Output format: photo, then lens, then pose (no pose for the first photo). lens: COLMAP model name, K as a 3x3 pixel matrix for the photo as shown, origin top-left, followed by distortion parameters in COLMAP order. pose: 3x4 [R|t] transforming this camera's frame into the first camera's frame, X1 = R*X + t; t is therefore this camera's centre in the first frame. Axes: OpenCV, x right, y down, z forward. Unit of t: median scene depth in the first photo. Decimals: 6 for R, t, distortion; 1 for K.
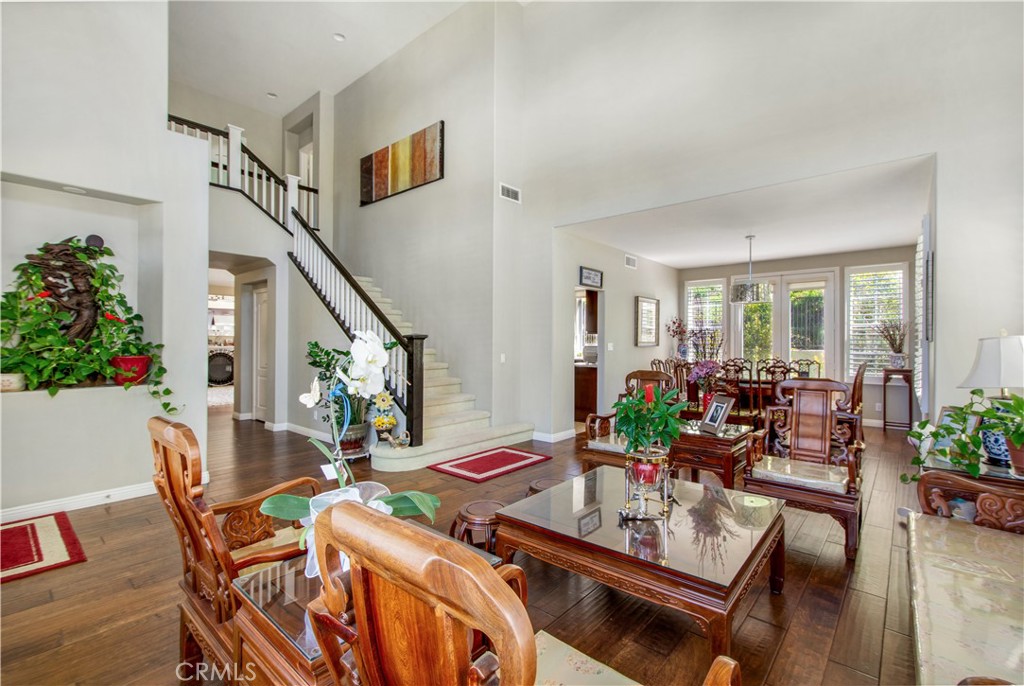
lens RADIAL K [[457.7, 0, 513.5], [0, 457.7, 337.7], [0, 0, 1]] dist [-0.002092, -0.000314]
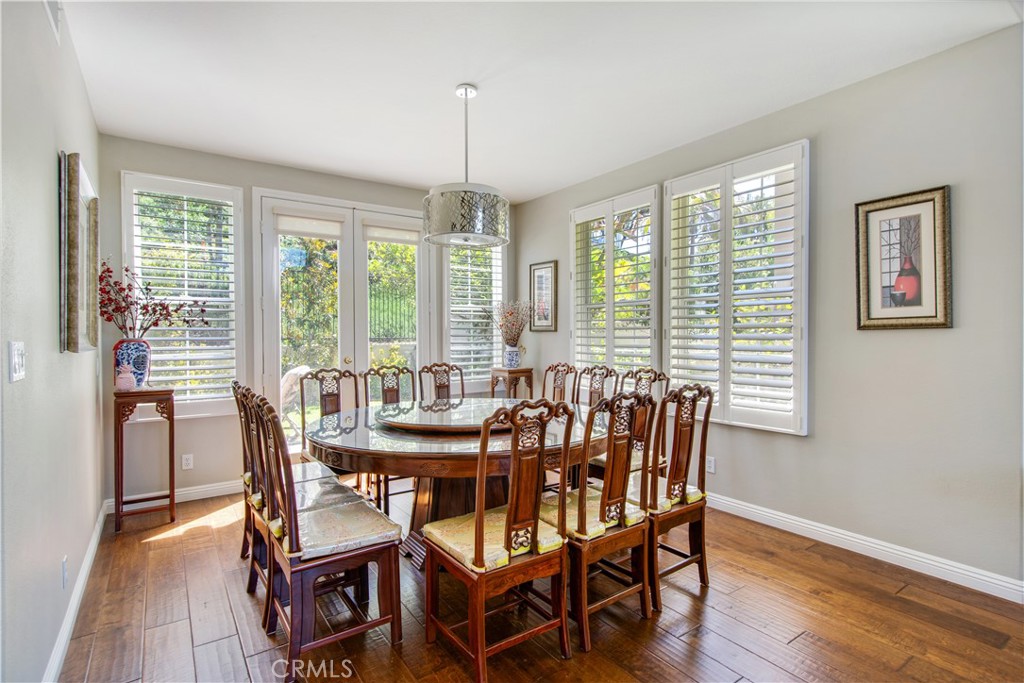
lens RADIAL K [[482.1, 0, 513.5], [0, 482.1, 338.4], [0, 0, 1]] dist [0.001465, 0.000043]
pose [[0.222041, -0.008233, 0.975003, 0.086663], [0.010482, 0.999927, 0.006056, 0.015371], [-0.974981, 0.008875, 0.222111, 0.771252]]
